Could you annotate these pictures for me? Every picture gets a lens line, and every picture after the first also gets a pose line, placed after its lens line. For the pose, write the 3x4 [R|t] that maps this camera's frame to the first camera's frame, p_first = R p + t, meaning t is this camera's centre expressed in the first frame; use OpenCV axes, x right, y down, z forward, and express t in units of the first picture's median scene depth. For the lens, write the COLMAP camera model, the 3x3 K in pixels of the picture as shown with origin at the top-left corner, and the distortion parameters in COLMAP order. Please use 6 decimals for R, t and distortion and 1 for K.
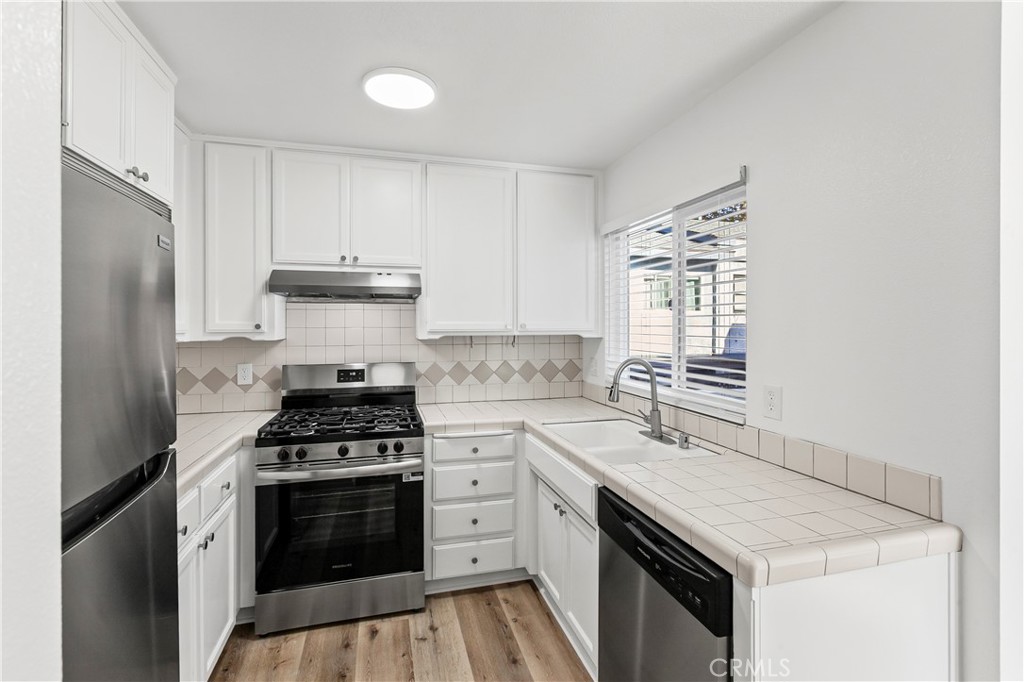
lens RADIAL K [[465.2, 0, 509.4], [0, 465.2, 320.0], [0, 0, 1]] dist [0.002497, 0.000044]
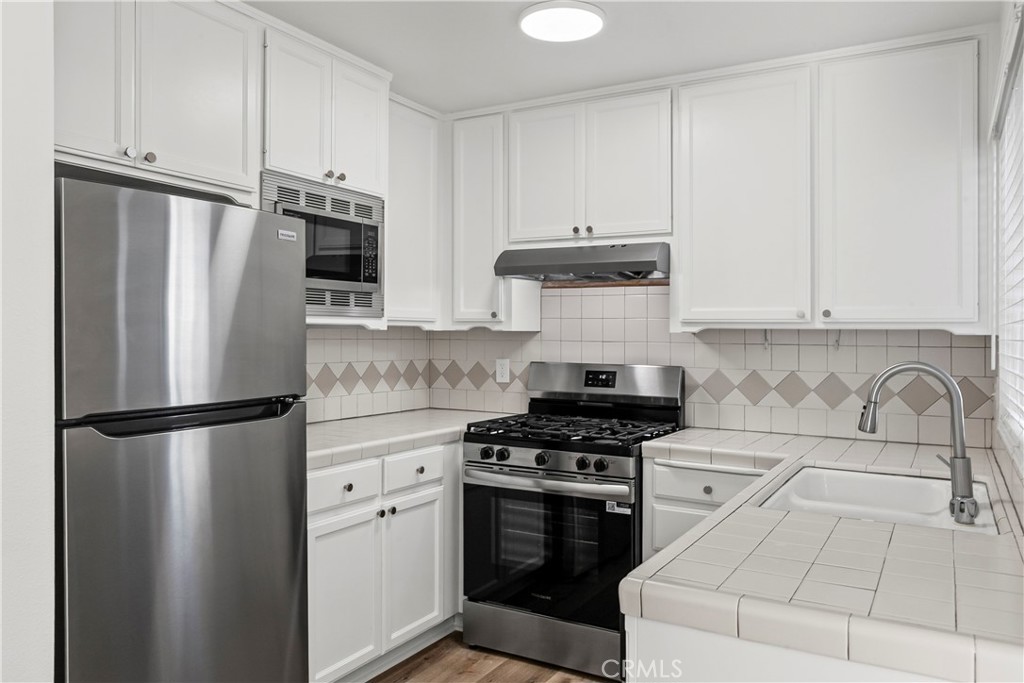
lens RADIAL K [[772.4, 0, 509.0], [0, 772.4, 325.4], [0, 0, 1]] dist [0.004156, 0.002492]
pose [[0.700445, 0.000440, -0.713706, 0.509306], [-0.003420, 0.999990, -0.002740, 0.035928], [0.713698, 0.004360, 0.700440, -0.019445]]
